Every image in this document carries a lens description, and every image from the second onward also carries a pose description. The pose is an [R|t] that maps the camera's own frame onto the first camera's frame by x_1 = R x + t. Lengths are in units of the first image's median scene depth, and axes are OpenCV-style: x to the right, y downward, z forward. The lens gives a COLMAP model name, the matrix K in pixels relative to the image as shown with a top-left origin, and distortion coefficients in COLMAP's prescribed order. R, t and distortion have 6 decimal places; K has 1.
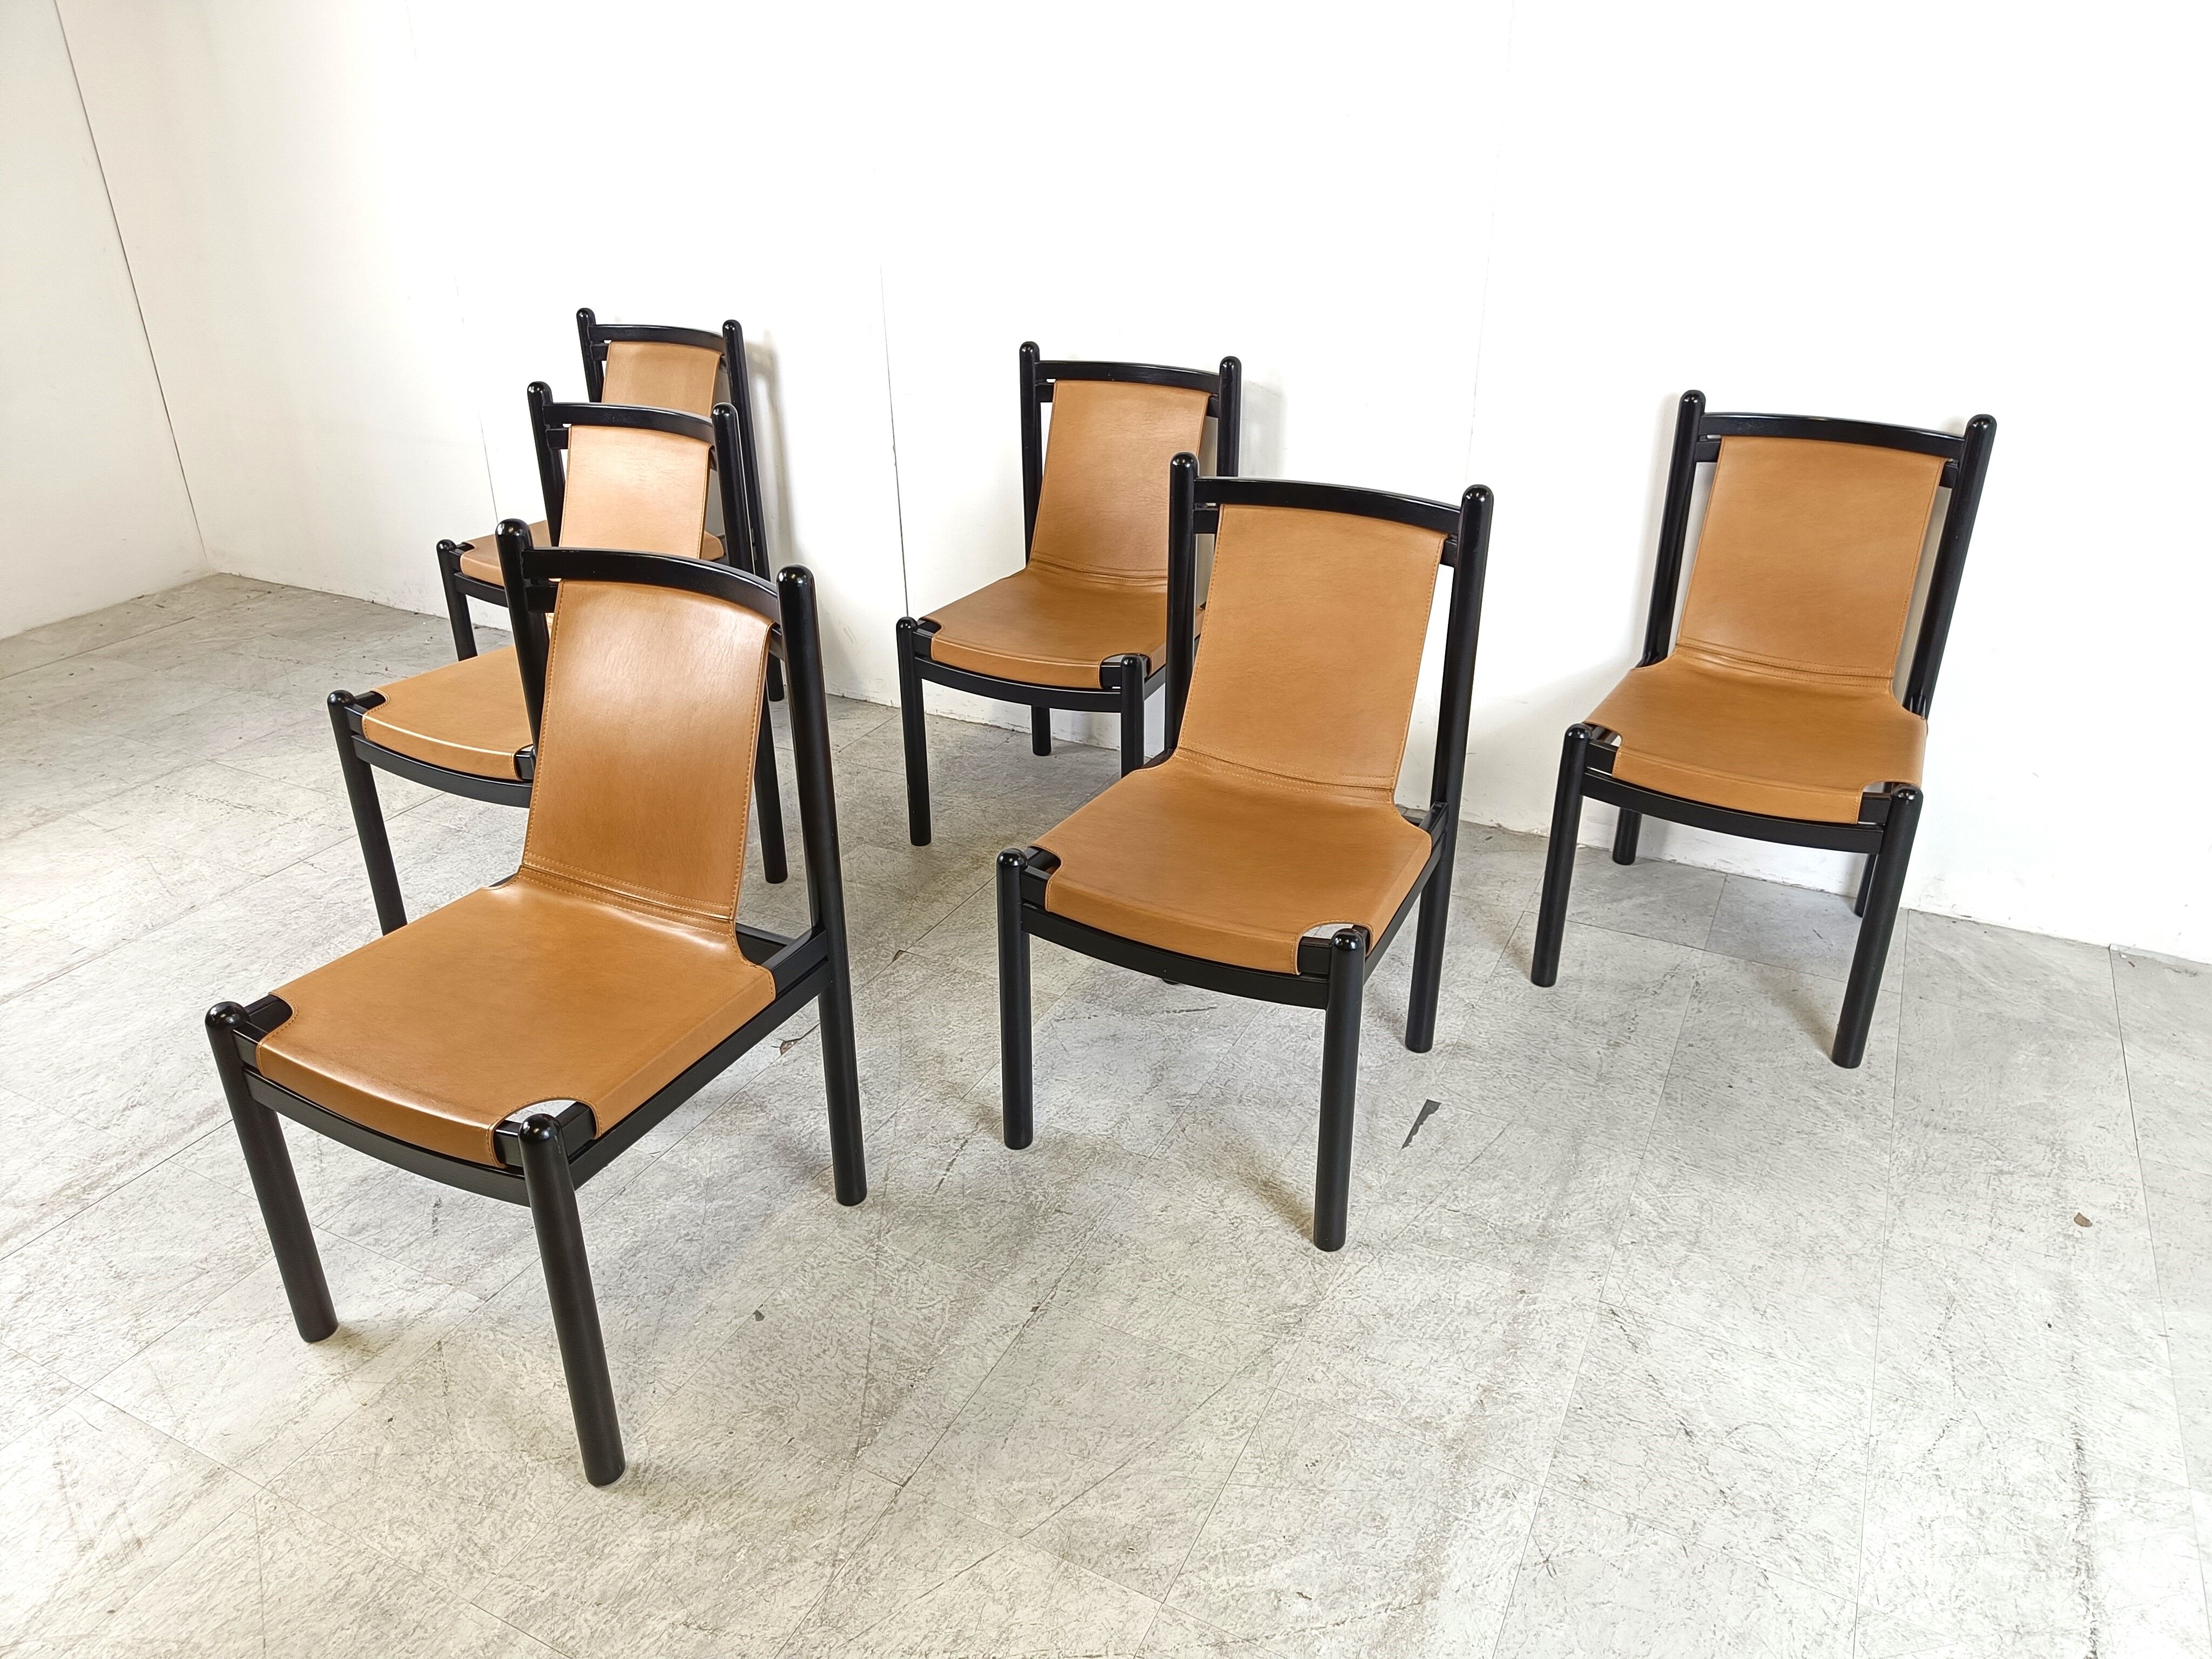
lens RADIAL K [[1519.6, 0, 1133.0], [0, 1519.6, 824.4], [0, 0, 1]] dist [0.010932, -0.001776]
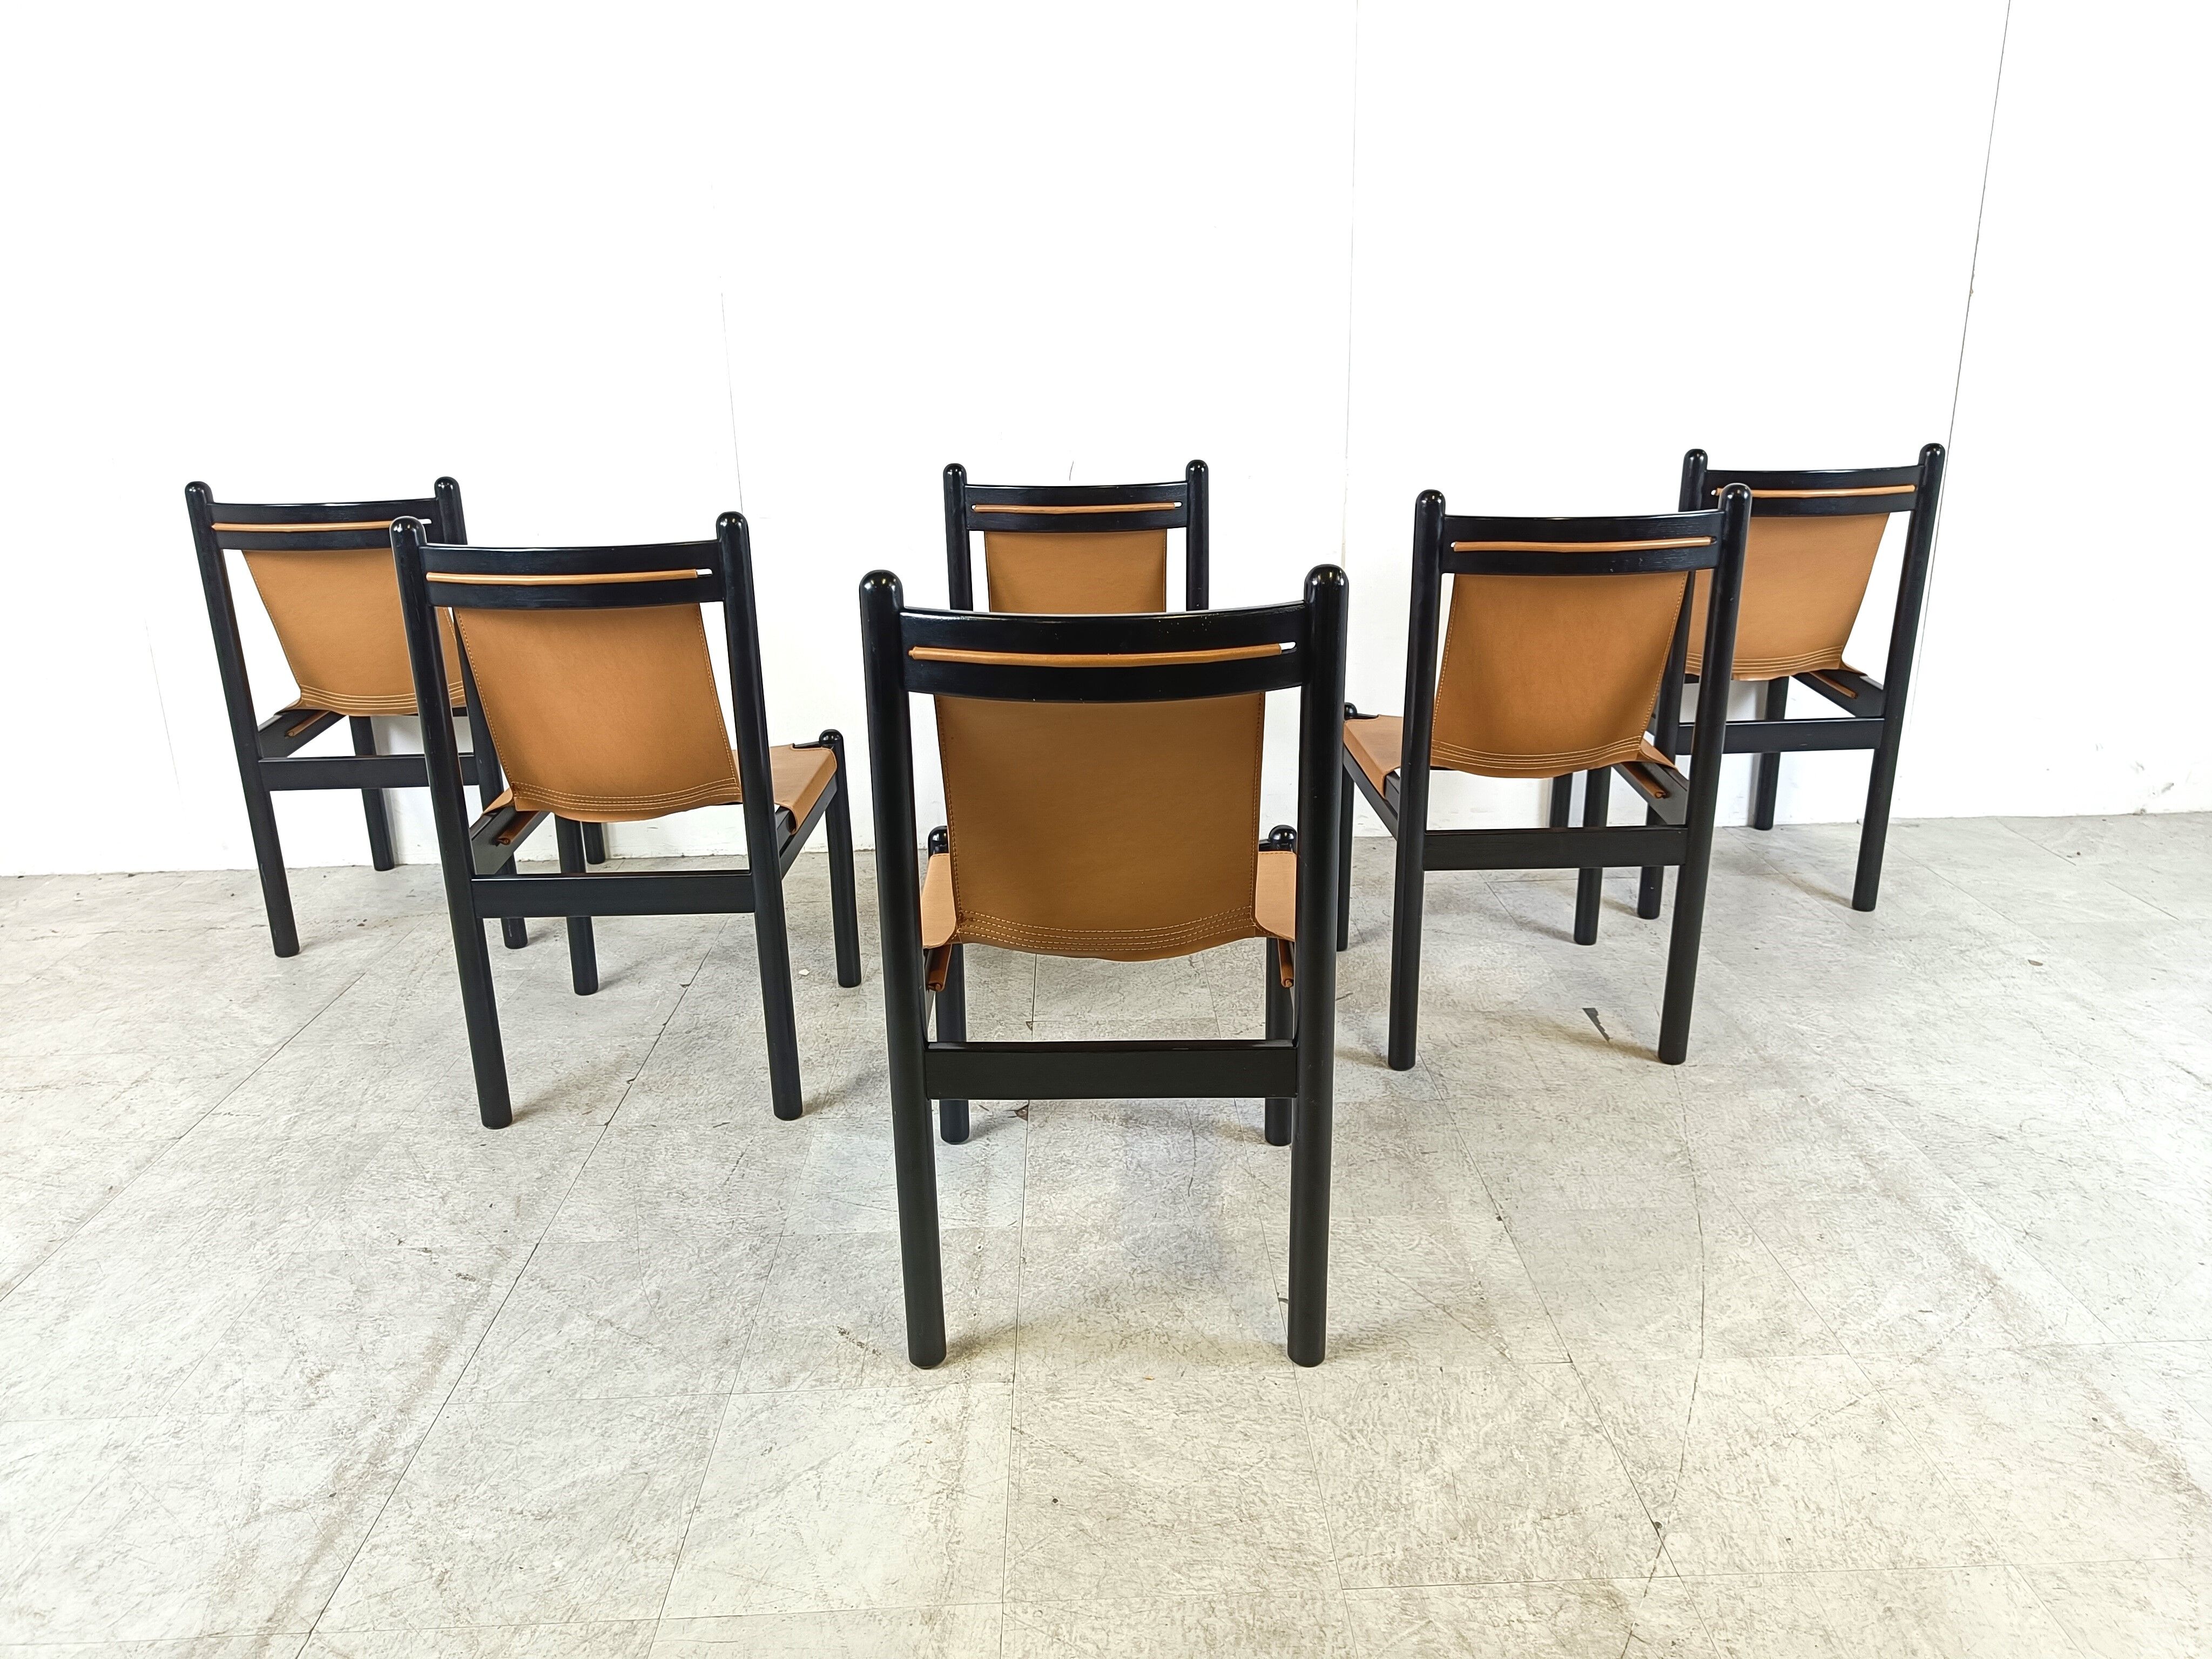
lens RADIAL K [[1524.4, 0, 1136.2], [0, 1524.4, 826.7], [0, 0, 1]] dist [0.007548, 0.000352]
pose [[0.878898, -0.160368, 0.449244, -0.725195], [0.228870, 0.968079, -0.102183, 0.111198], [-0.418517, 0.192627, 0.887546, 0.128384]]
